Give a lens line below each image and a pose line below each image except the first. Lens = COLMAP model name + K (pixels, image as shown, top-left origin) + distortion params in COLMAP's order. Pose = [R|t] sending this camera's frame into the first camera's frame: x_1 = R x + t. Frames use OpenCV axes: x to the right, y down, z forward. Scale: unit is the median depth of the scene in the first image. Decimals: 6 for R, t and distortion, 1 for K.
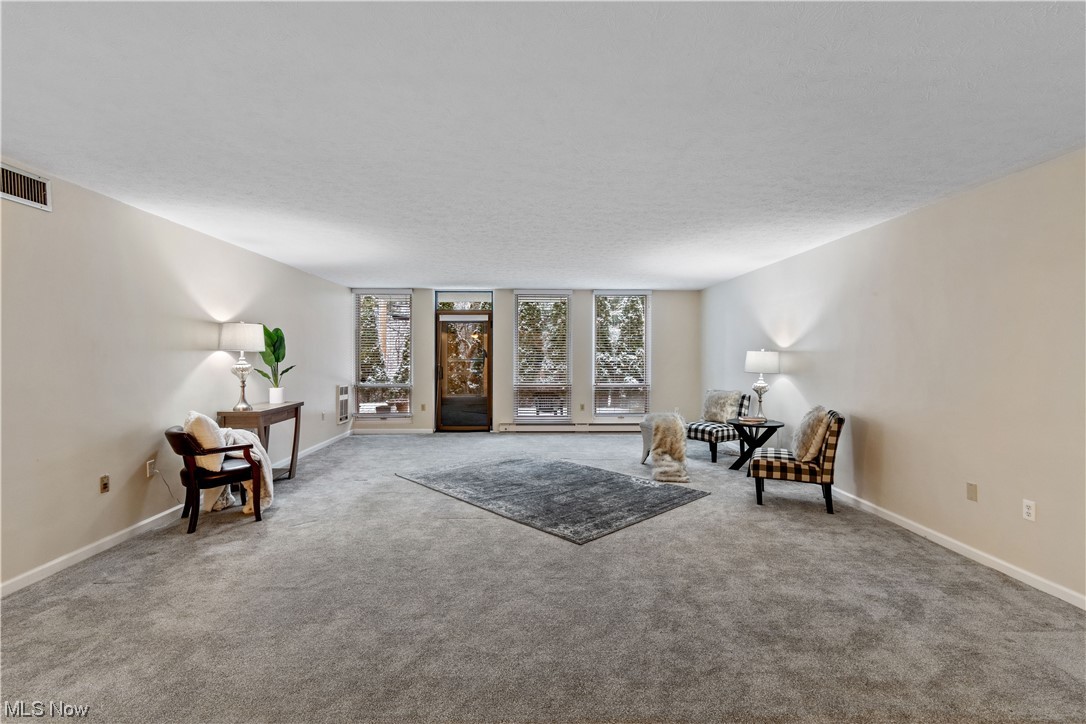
lens RADIAL K [[489.6, 0, 542.0], [0, 489.6, 365.4], [0, 0, 1]] dist [0.008905, -0.005165]
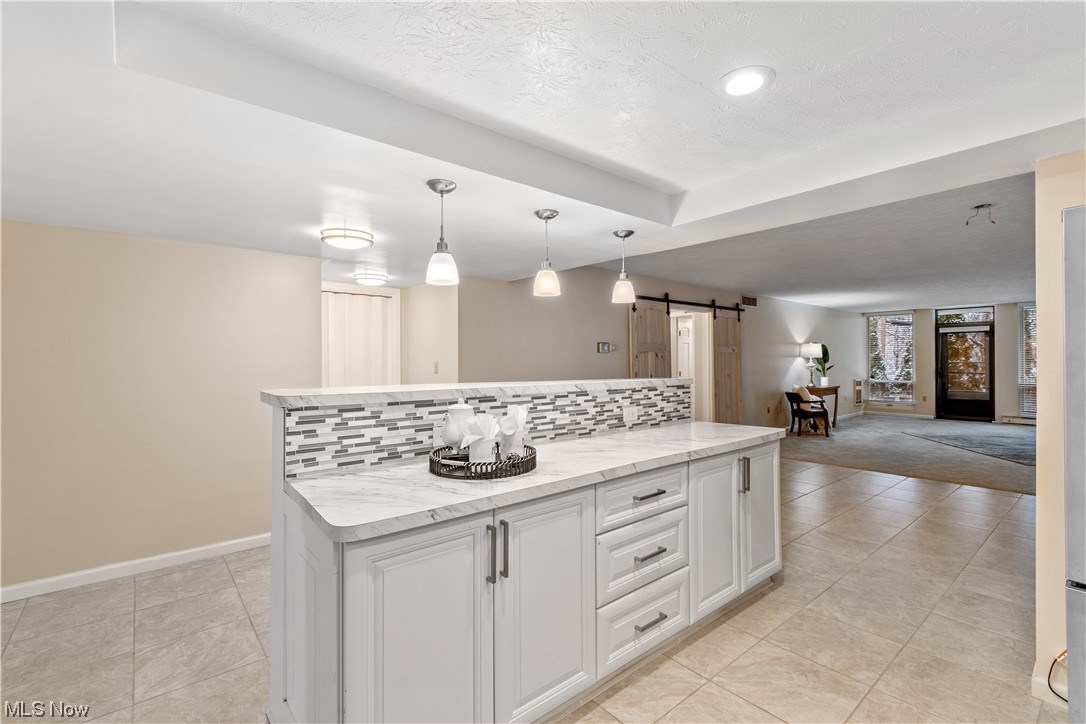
lens RADIAL K [[489.6, 0, 551.9], [0, 489.6, 354.4], [0, 0, 1]] dist [0.008905, -0.005165]
pose [[0.625668, -0.013413, -0.779974, 0.199671], [-0.012052, 0.999567, -0.026857, 0.017646], [0.779996, 0.026204, 0.625235, -0.749631]]
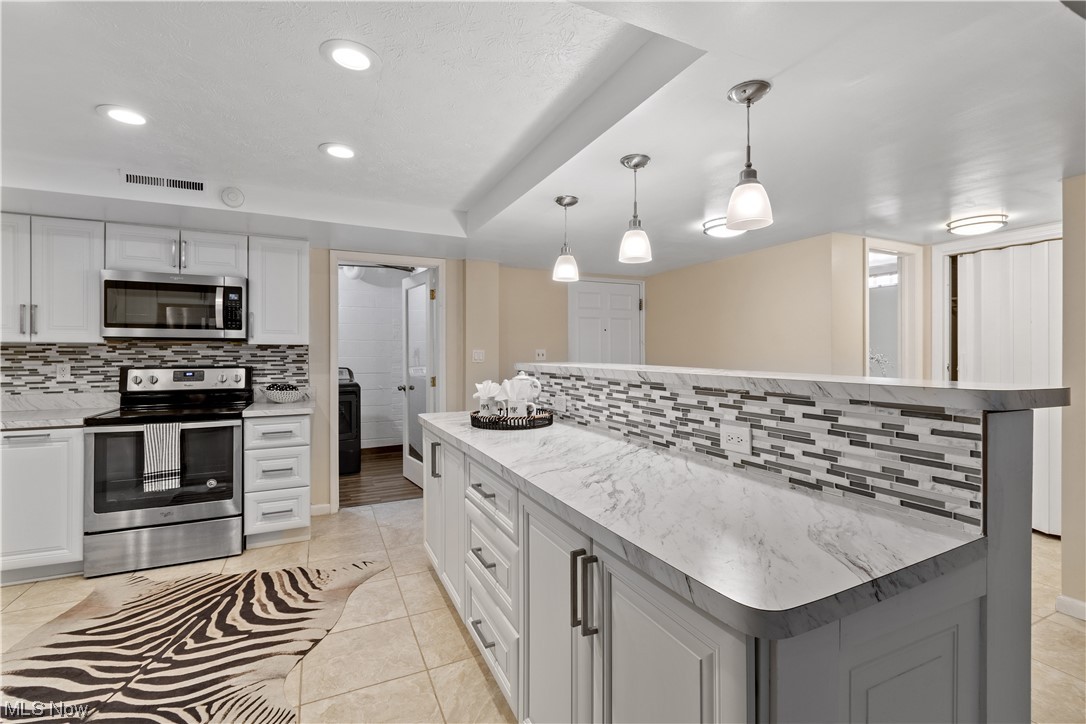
lens RADIAL K [[489.6, 0, 561.0], [0, 489.6, 352.6], [0, 0, 1]] dist [0.008905, -0.005165]
pose [[-0.906930, 0.002381, -0.421275, 0.071067], [-0.007466, 0.999736, 0.021725, 0.013408], [0.421216, 0.022848, -0.906673, -0.240228]]
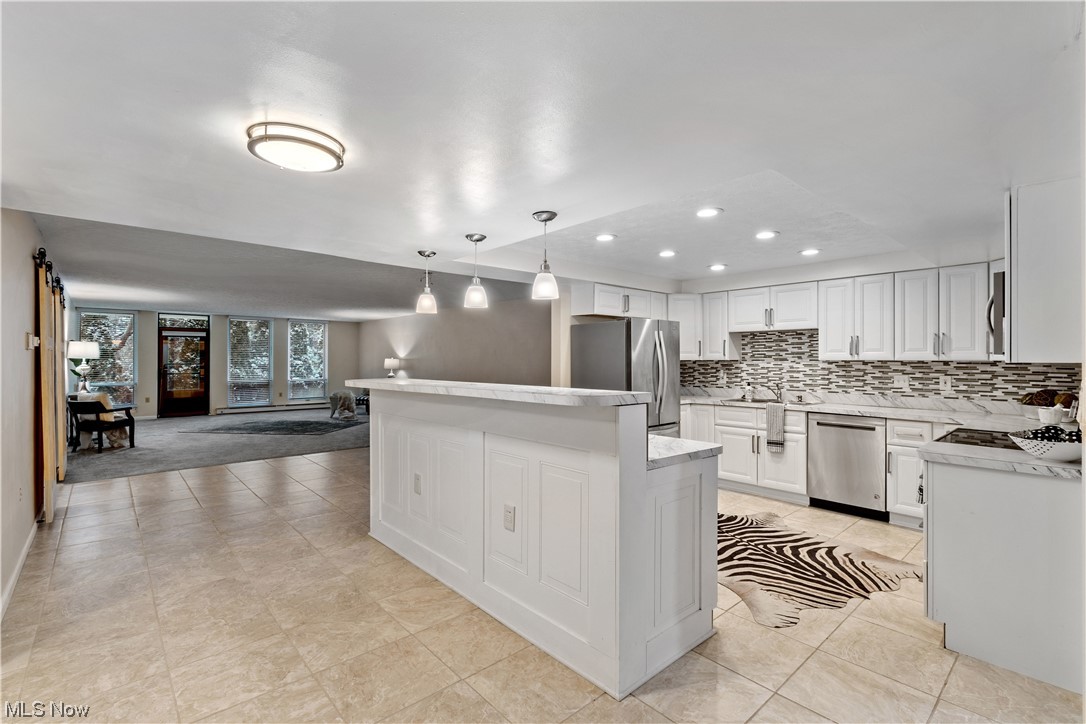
lens RADIAL K [[489.6, 0, 552.5], [0, 489.6, 357.4], [0, 0, 1]] dist [0.008905, -0.005165]
pose [[0.756173, 0.004027, 0.654359, -0.350054], [0.013603, 0.999668, -0.021872, 0.017542], [-0.654230, 0.025440, 0.755868, -0.898852]]
